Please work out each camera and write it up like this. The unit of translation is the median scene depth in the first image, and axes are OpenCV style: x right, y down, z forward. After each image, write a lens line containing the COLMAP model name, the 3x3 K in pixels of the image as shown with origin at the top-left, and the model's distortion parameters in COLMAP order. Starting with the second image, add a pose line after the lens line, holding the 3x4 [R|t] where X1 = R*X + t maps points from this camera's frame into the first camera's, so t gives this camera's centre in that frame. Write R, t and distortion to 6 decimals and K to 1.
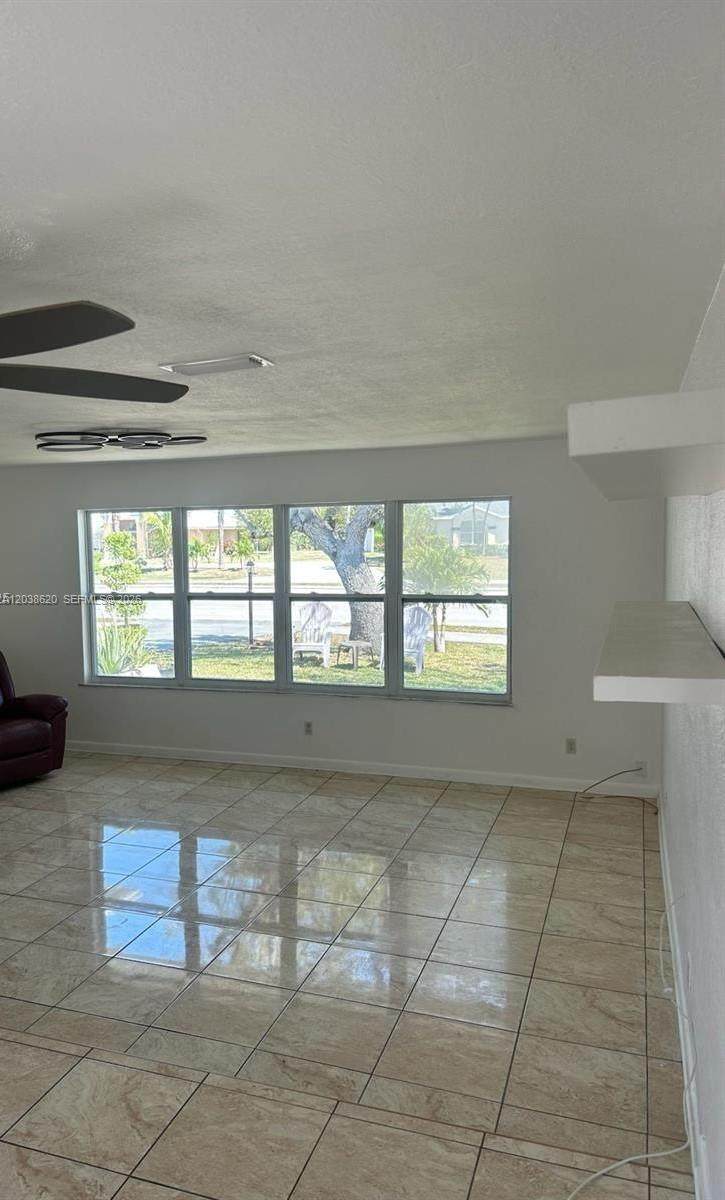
lens RADIAL K [[869.1, 0, 327.9], [0, 869.1, 600.4], [0, 0, 1]] dist [0.027856, -0.035173]
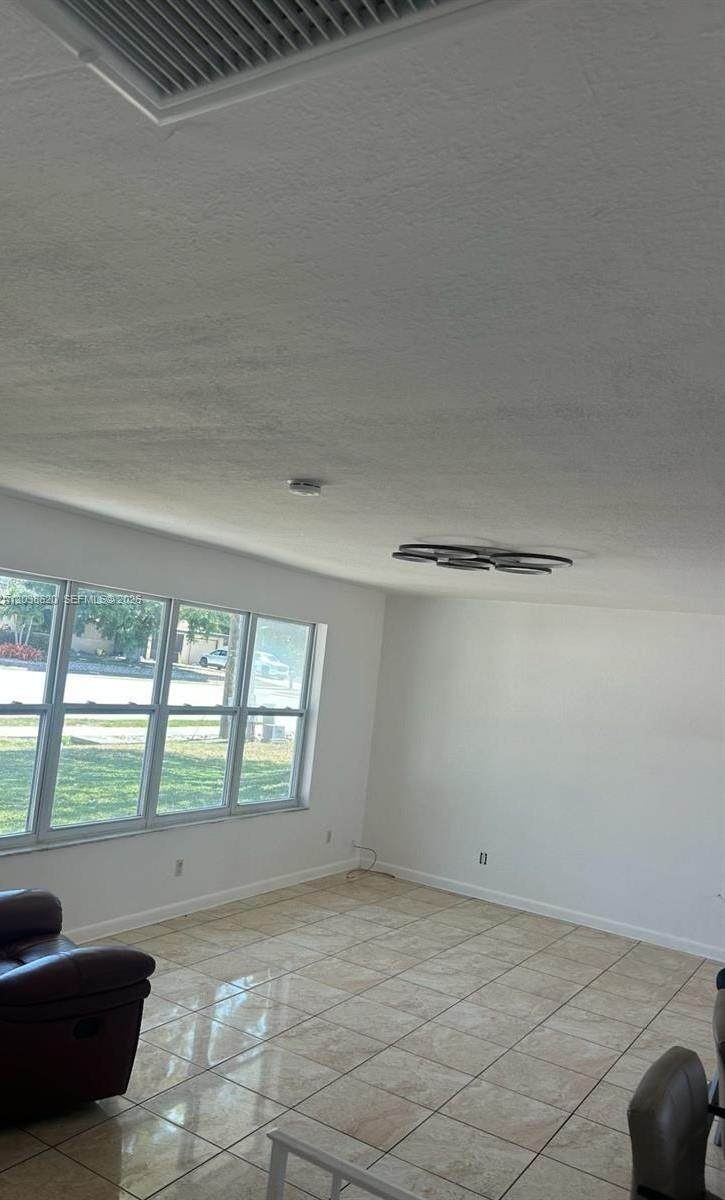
lens RADIAL K [[869.1, 0, 327.9], [0, 869.1, 600.4], [0, 0, 1]] dist [0.027856, -0.035173]
pose [[0.216631, 0.105899, 0.970493, -1.309586], [-0.061650, 0.993599, -0.094659, -0.061029], [-0.974305, -0.039324, 0.221773, 1.068880]]
